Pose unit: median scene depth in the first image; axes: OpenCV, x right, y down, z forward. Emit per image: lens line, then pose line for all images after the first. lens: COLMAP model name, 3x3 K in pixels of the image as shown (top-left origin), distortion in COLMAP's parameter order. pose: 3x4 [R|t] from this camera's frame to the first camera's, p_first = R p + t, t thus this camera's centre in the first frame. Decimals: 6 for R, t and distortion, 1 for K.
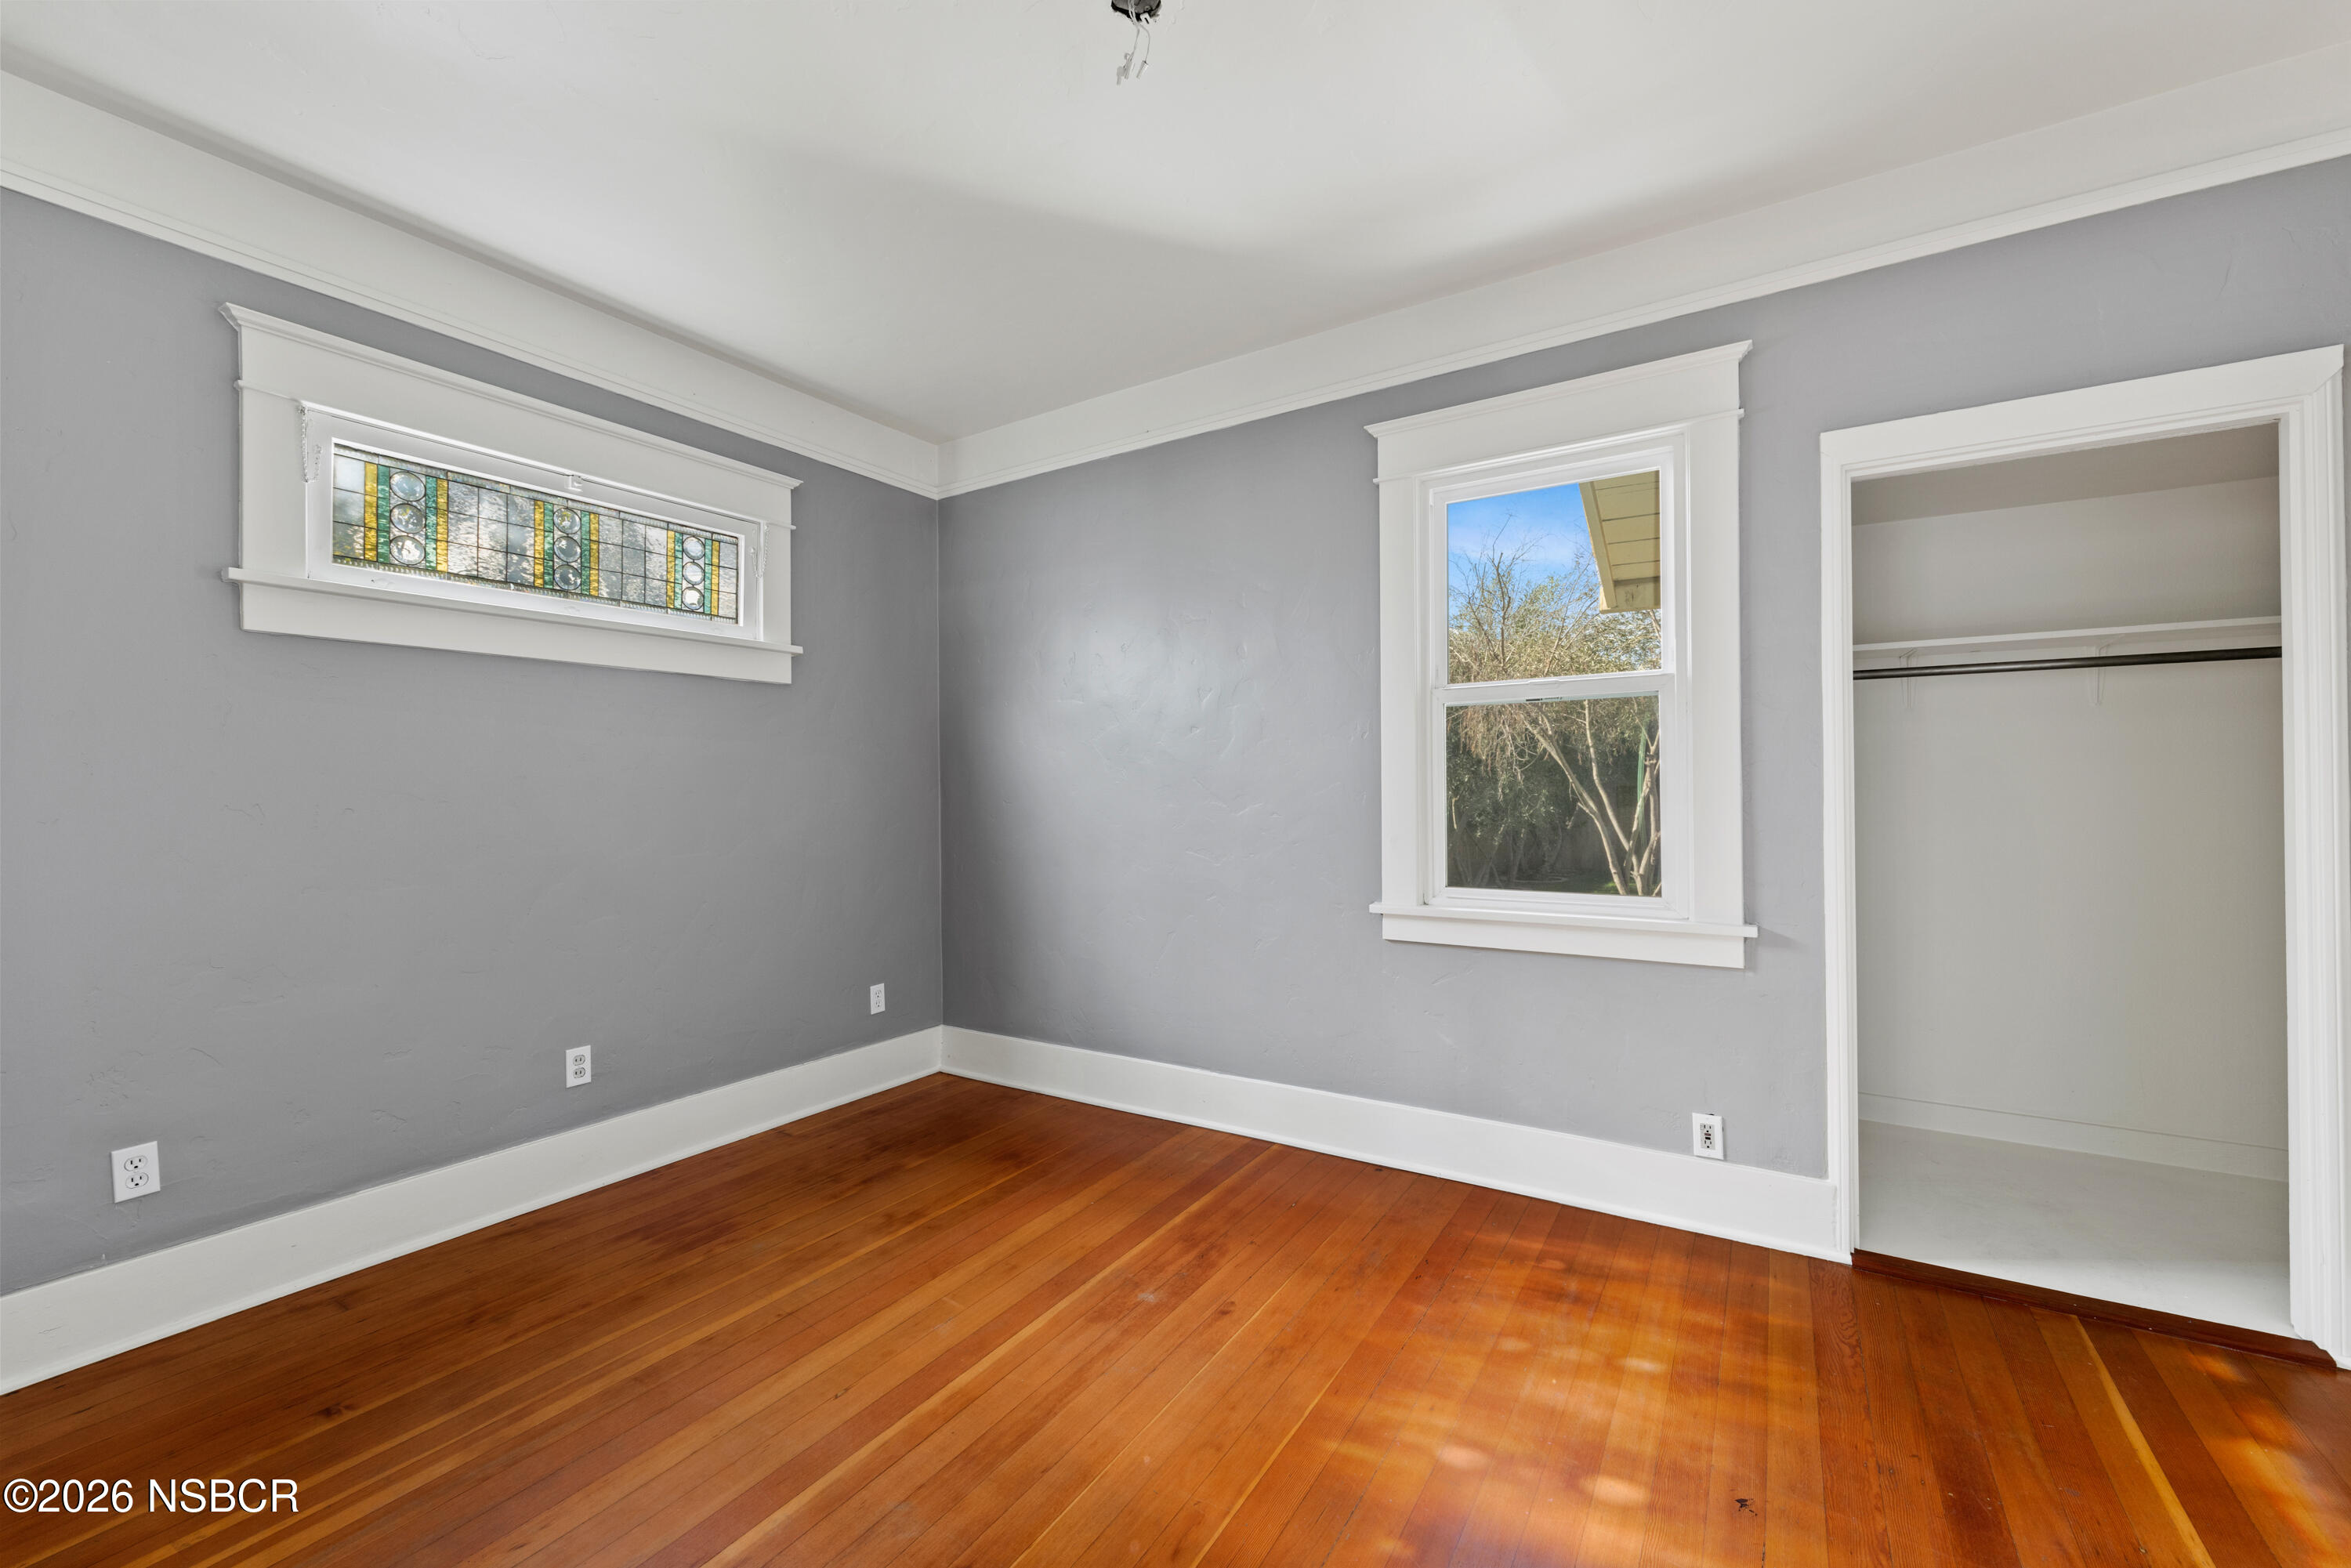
lens RADIAL K [[981.7, 0, 1175.5], [0, 981.7, 784.0], [0, 0, 1]] dist [-0.002845, -0.000044]
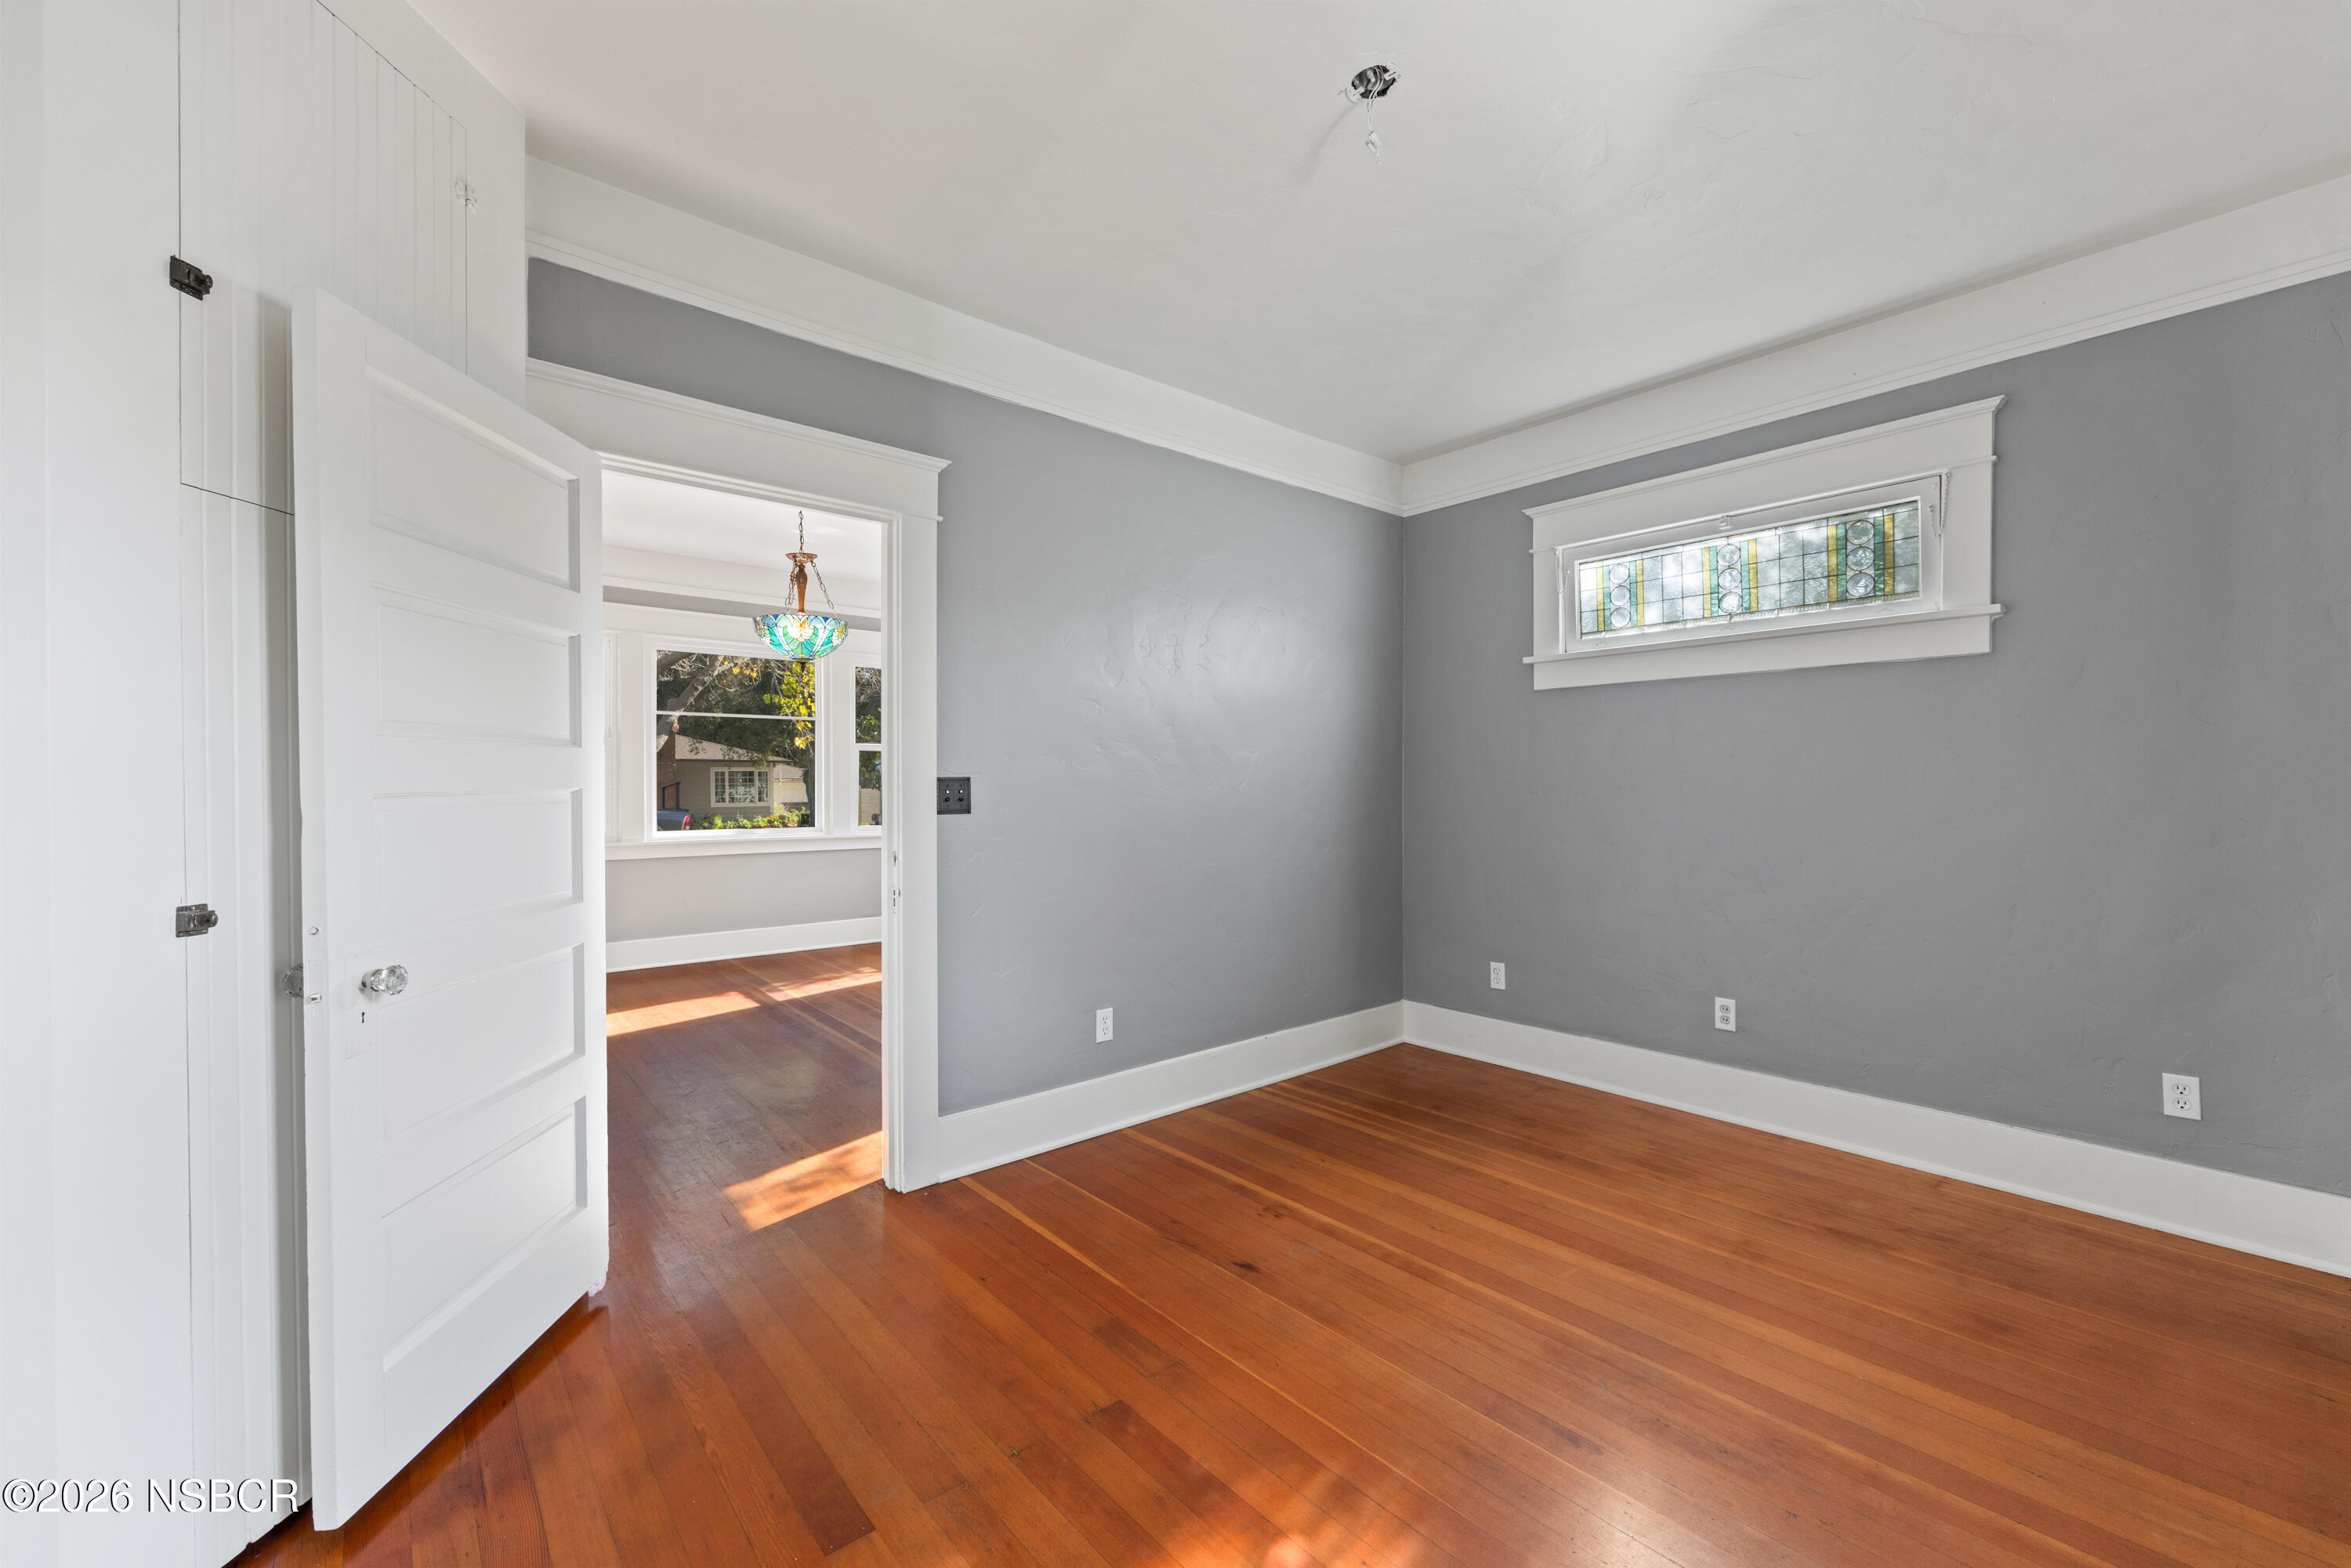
lens RADIAL K [[945.3, 0, 1175.5], [0, 945.3, 784.0], [0, 0, 1]] dist [0.015510, -0.000034]
pose [[-0.316042, 0.011111, -0.948680, 0.756082], [0.009021, 0.999921, 0.008706, -0.008248], [0.948702, -0.005806, -0.316117, 0.798860]]
